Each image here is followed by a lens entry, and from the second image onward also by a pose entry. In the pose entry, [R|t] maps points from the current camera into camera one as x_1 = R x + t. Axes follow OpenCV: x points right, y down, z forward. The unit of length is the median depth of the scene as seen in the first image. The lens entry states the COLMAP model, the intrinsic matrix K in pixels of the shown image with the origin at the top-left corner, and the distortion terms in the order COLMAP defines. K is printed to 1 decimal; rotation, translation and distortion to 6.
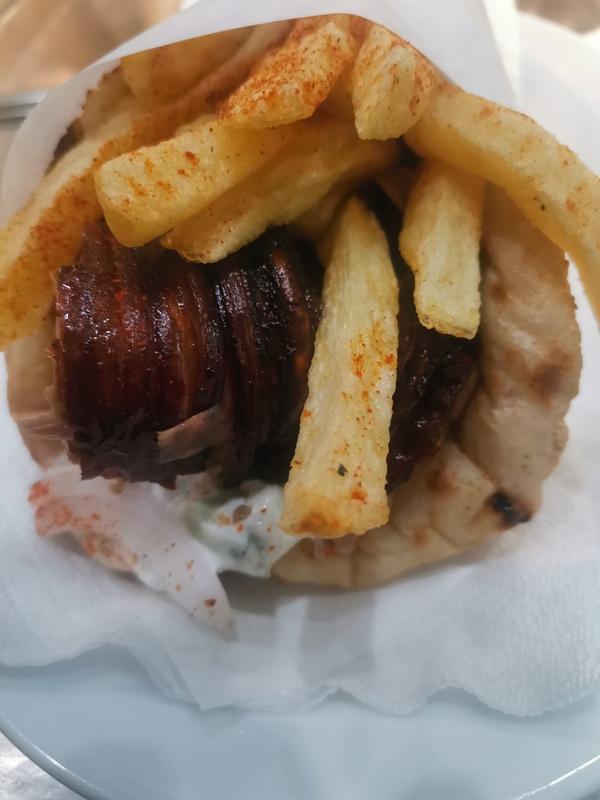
lens RADIAL K [[617.5, 0, 312.4], [0, 617.5, 420.9], [0, 0, 1]] dist [0.033646, -0.066668]
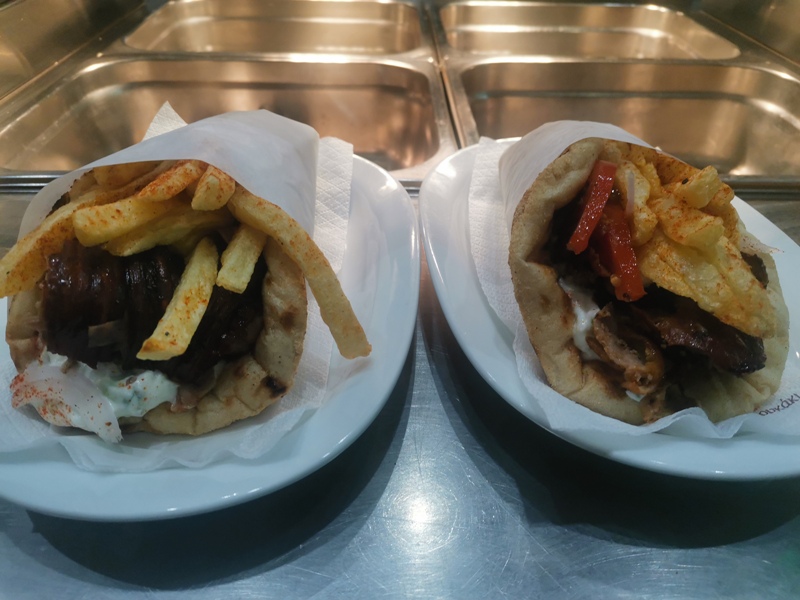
lens RADIAL K [[617.5, 0, 398.2], [0, 617.5, 334.9], [0, 0, 1]] dist [0.033646, -0.066668]
pose [[0.985937, 0.036864, 0.163002, 0.407957], [0.006158, 0.966691, -0.255873, 0.532674], [-0.167005, 0.253278, 0.952869, -1.087426]]
